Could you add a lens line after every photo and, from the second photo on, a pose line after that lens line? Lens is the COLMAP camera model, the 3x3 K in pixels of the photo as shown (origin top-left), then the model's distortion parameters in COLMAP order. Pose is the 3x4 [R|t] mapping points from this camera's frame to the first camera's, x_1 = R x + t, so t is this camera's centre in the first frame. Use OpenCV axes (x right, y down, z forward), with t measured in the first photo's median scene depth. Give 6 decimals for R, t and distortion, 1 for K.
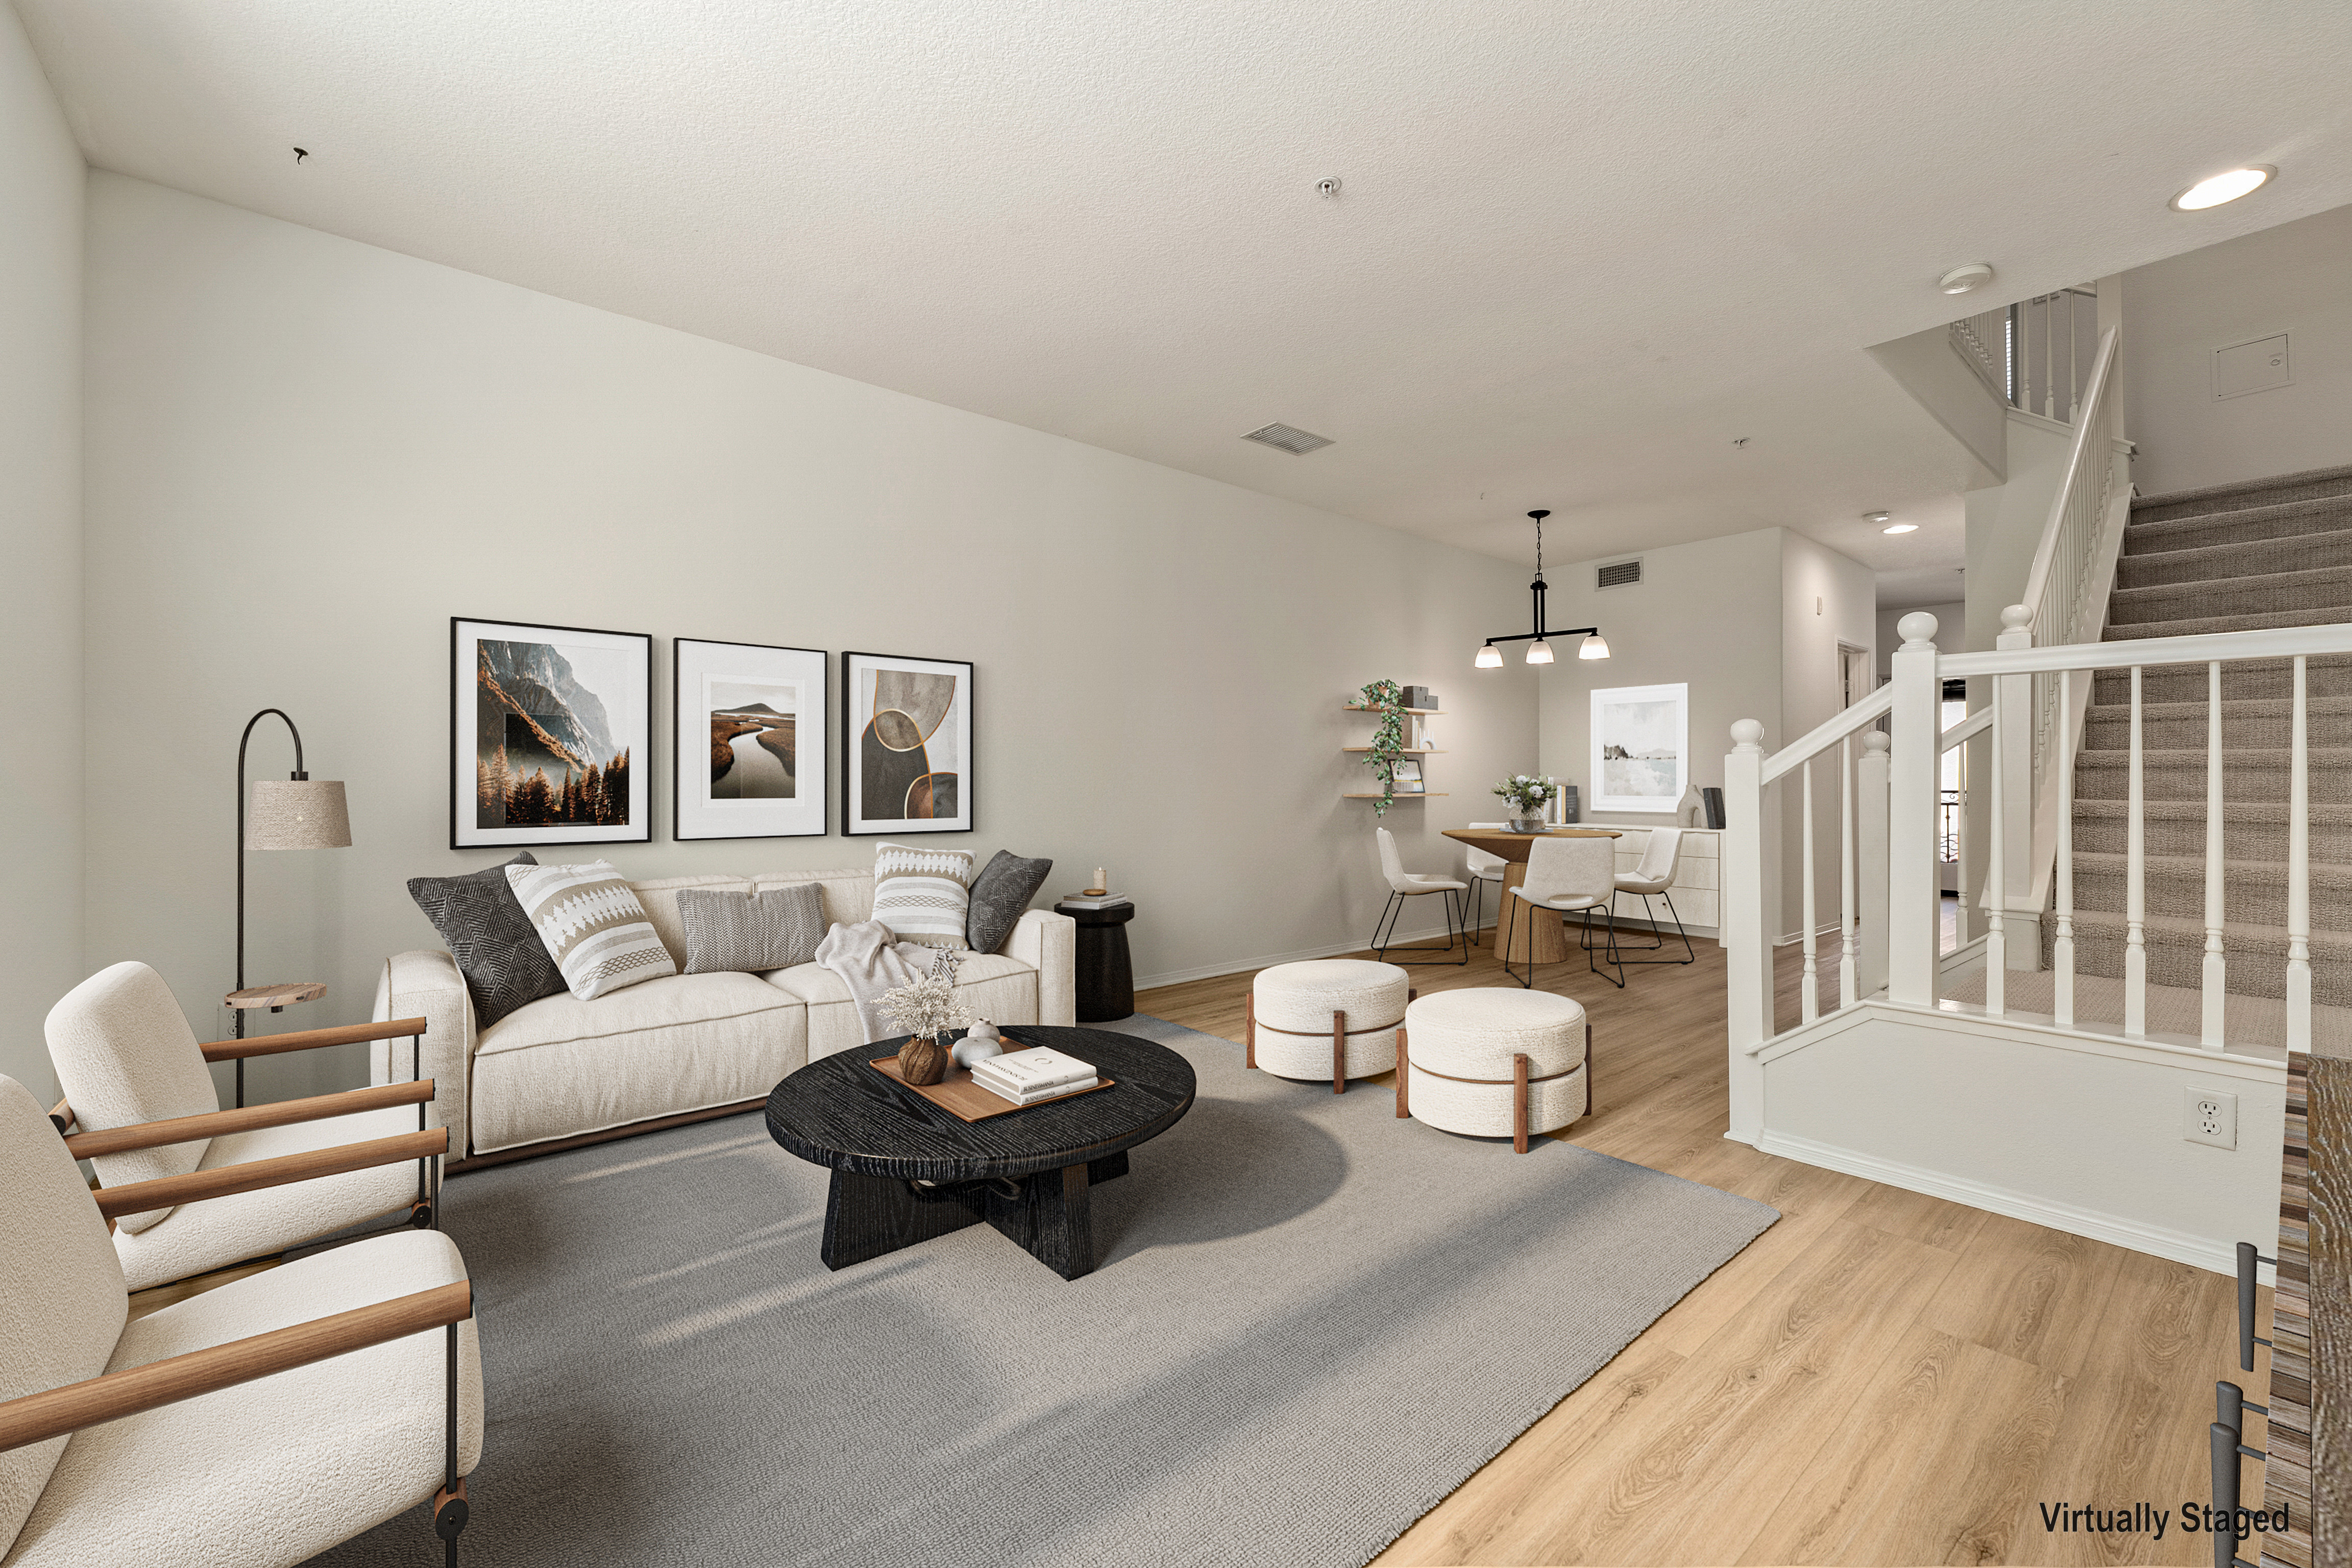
lens RADIAL K [[927.2, 0, 1176.0], [0, 927.2, 784.0], [0, 0, 1]] dist [0.000234, 0.000078]
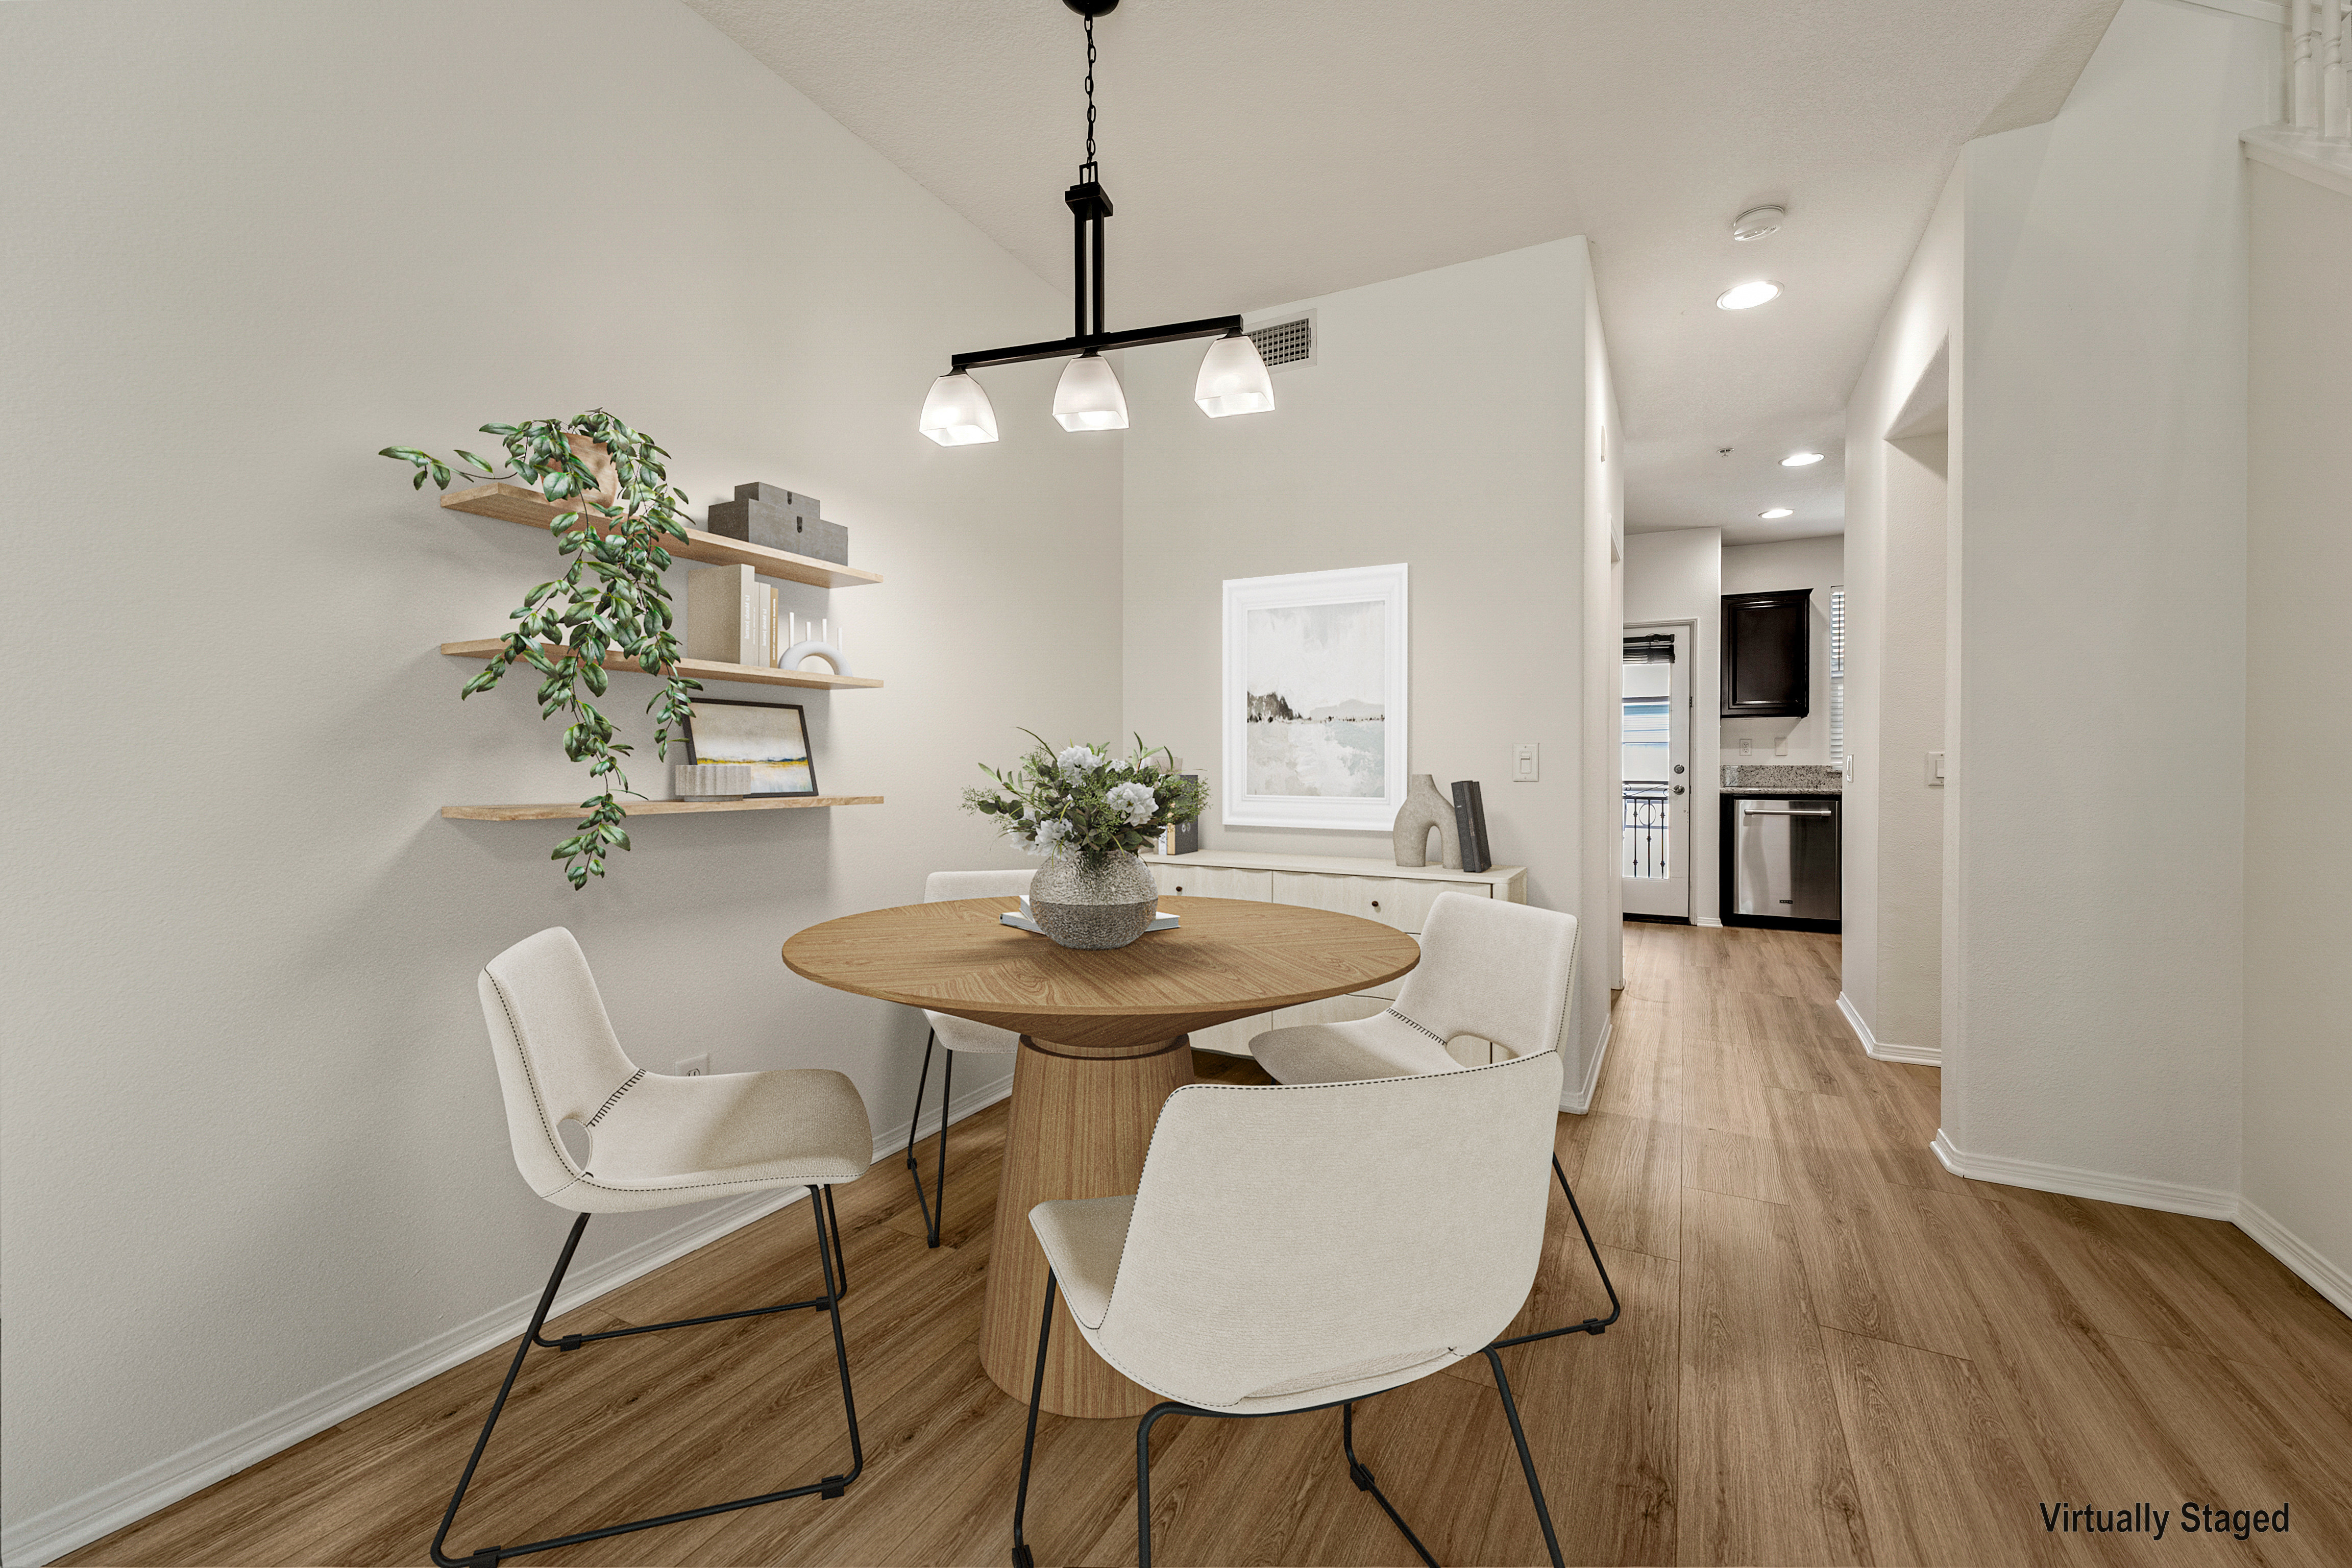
lens RADIAL K [[927.2, 0, 1176.0], [0, 927.2, 784.0], [0, 0, 1]] dist [0.000234, 0.000078]
pose [[0.930838, -0.003729, 0.365412, 0.278376], [-0.001234, 0.999910, 0.013346, -0.000177], [-0.365429, -0.012874, 0.930750, 0.627461]]
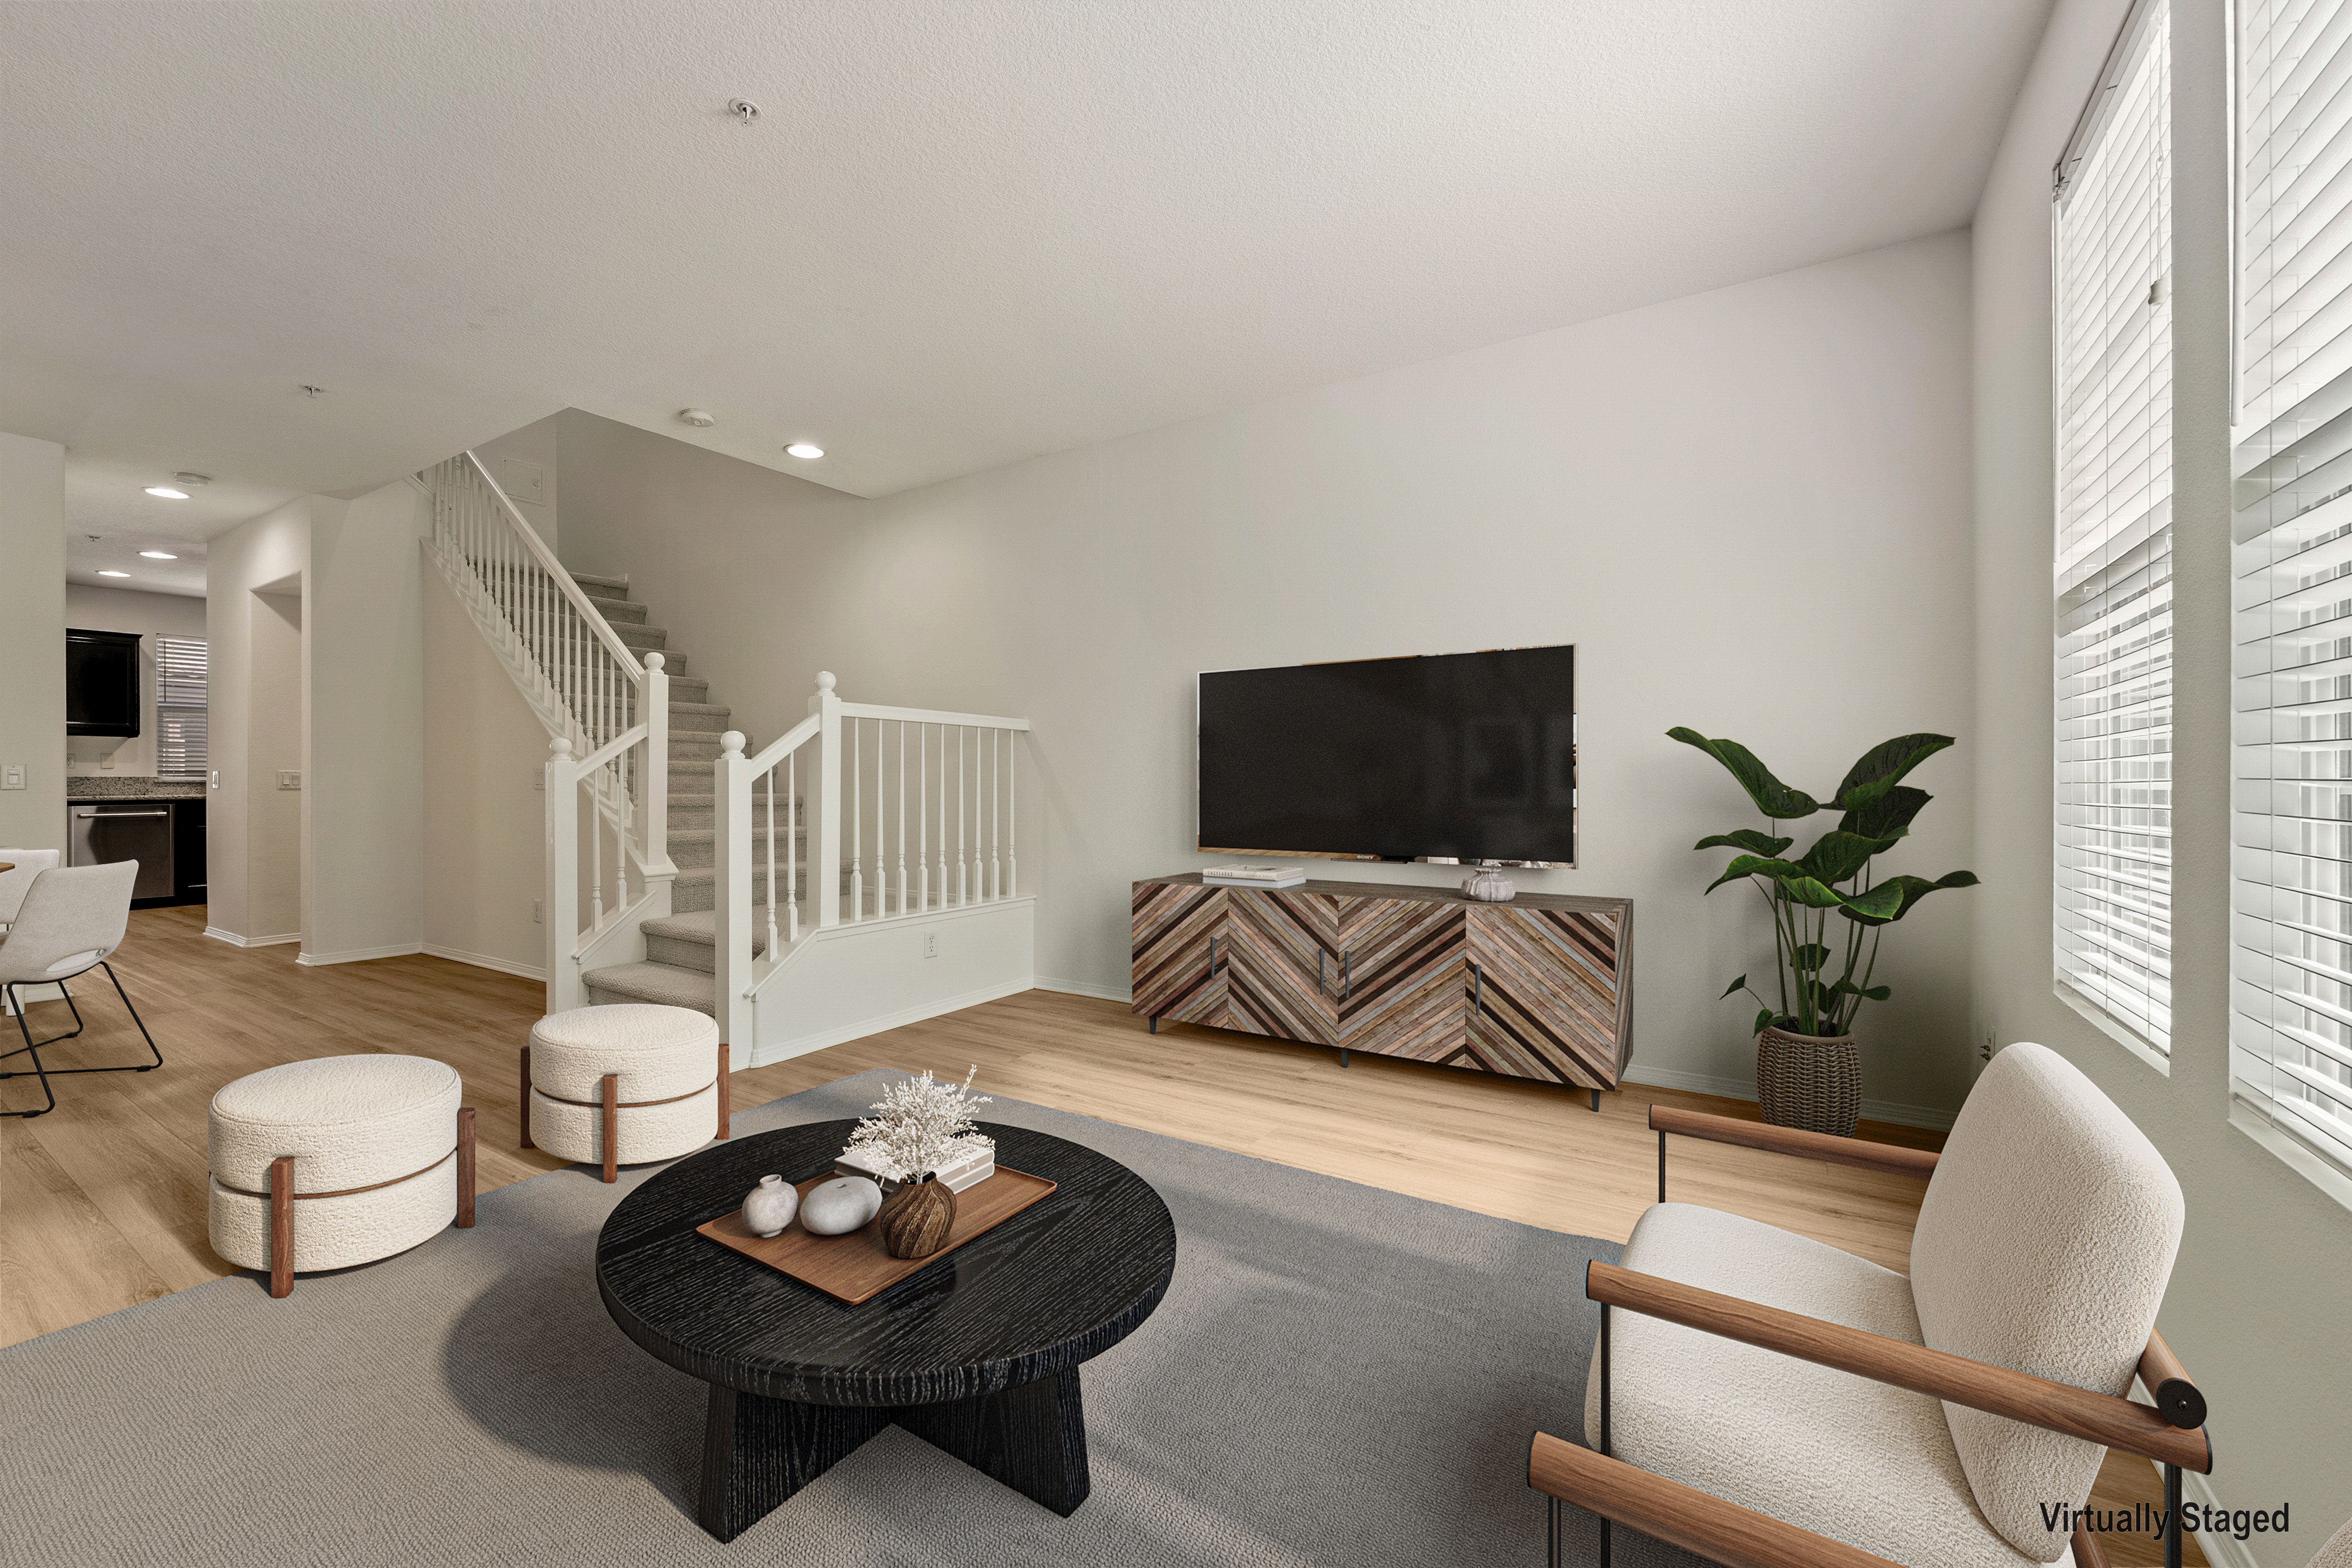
lens RADIAL K [[963.0, 0, 1140.7], [0, 963.0, 777.2], [0, 0, 1]] dist [0.000534, 0.000224]
pose [[-0.291429, 0.002789, 0.956588, -0.362872], [0.001682, 0.999996, -0.002403, -0.002069], [-0.956591, 0.000909, -0.291432, 0.396435]]
